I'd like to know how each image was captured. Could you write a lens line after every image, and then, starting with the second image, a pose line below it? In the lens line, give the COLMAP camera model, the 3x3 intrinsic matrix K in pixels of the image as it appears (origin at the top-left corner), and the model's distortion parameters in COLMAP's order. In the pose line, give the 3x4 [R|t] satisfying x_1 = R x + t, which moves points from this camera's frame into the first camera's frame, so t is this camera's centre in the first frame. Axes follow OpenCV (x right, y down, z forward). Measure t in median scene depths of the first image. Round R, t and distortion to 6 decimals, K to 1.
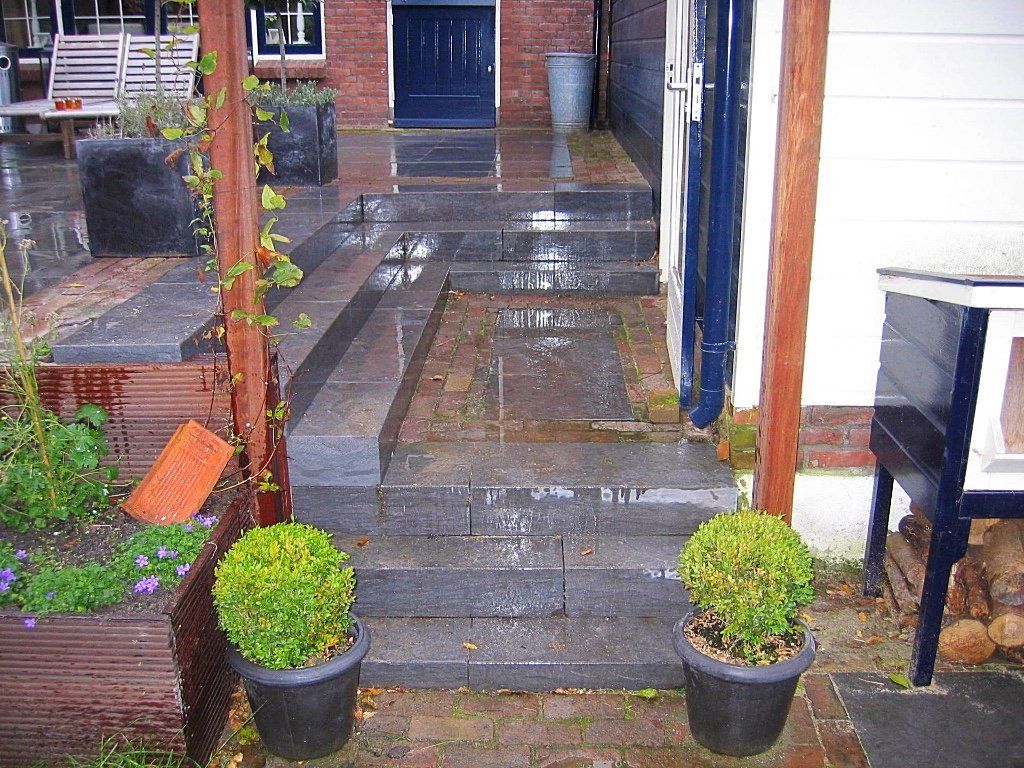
lens RADIAL K [[1068.1, 0, 517.2], [0, 1068.1, 402.7], [0, 0, 1]] dist [-0.133829, 0.106718]
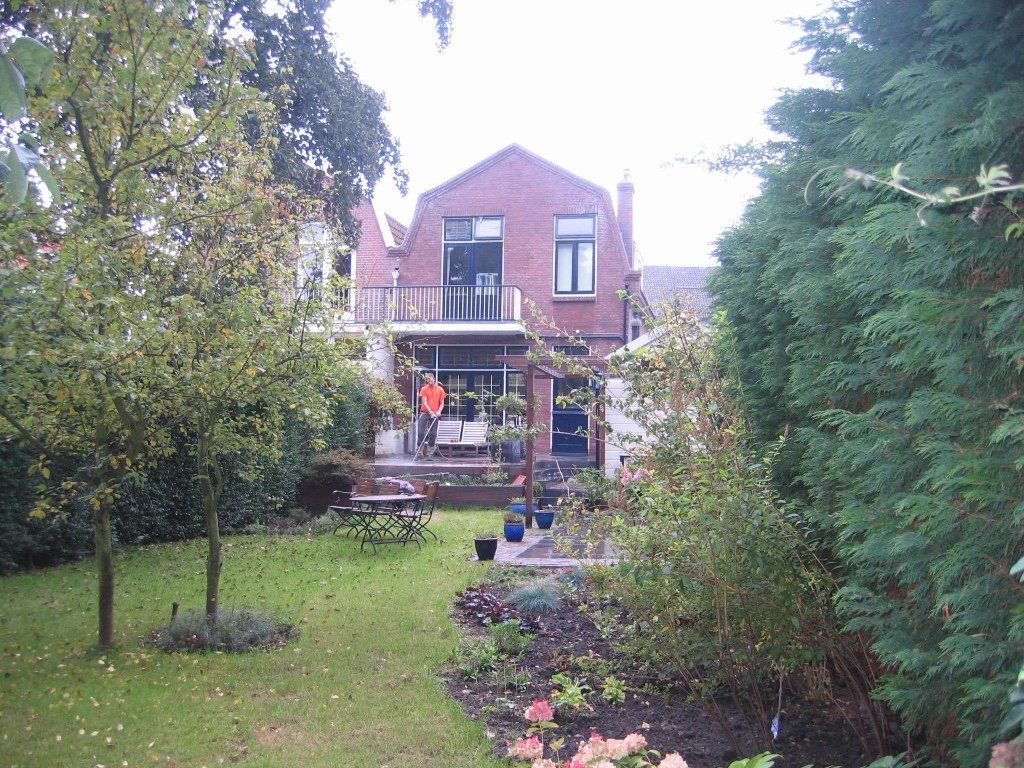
lens RADIAL K [[1068.1, 0, 517.2], [0, 1068.1, 402.7], [0, 0, 1]] dist [-0.133829, 0.106718]
pose [[0.989364, 0.007066, -0.145288, 0.690219], [-0.057589, 0.936234, -0.346625, 2.012778], [0.133574, 0.351306, 0.926683, -5.705008]]
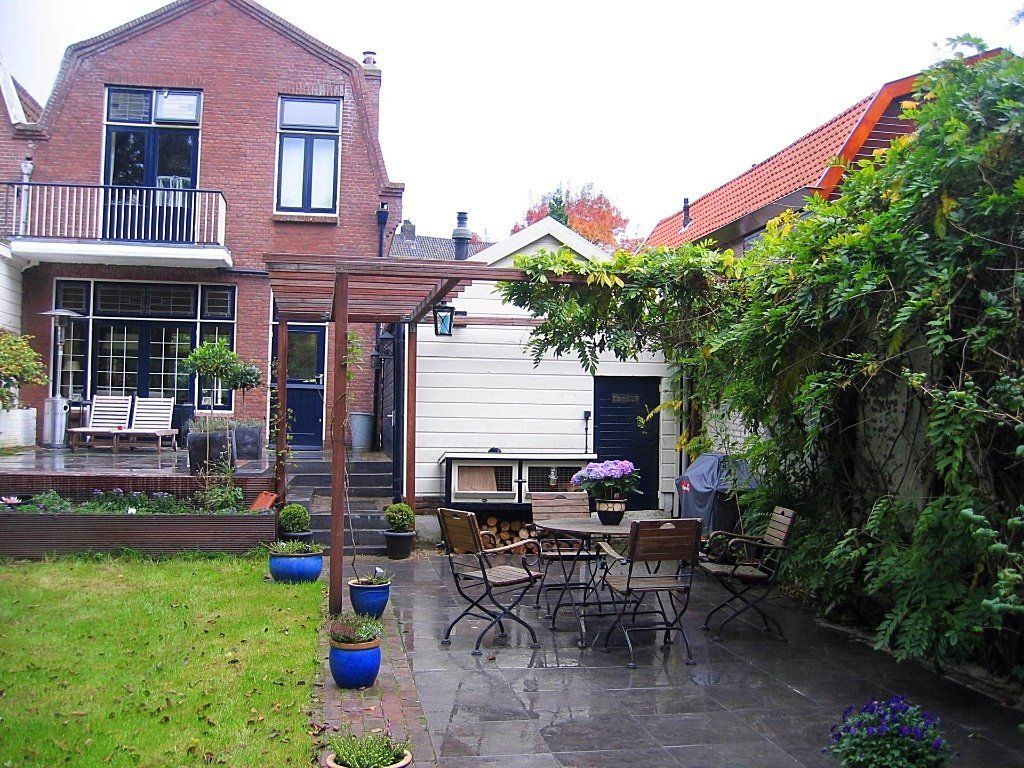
lens RADIAL K [[1068.1, 0, 517.2], [0, 1068.1, 402.7], [0, 0, 1]] dist [-0.133829, 0.106718]
pose [[0.981503, 0.020221, 0.190376, -0.143625], [0.045344, 0.941559, -0.333783, 1.062469], [-0.186000, 0.336242, 0.923226, -2.916190]]
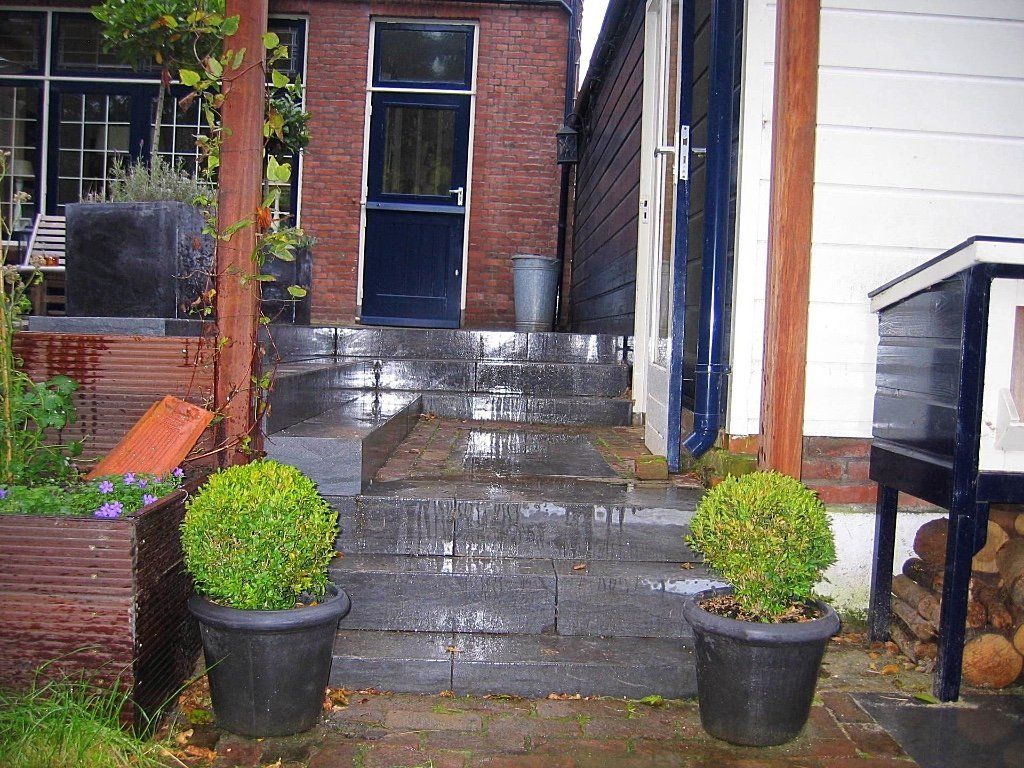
lens RADIAL K [[1068.1, 0, 517.2], [0, 1068.1, 402.7], [0, 0, 1]] dist [-0.133829, 0.106718]
pose [[0.998122, 0.037717, 0.048276, -0.042111], [-0.023835, 0.965007, -0.261139, 0.260962], [-0.056436, 0.259498, 0.964093, 0.074257]]
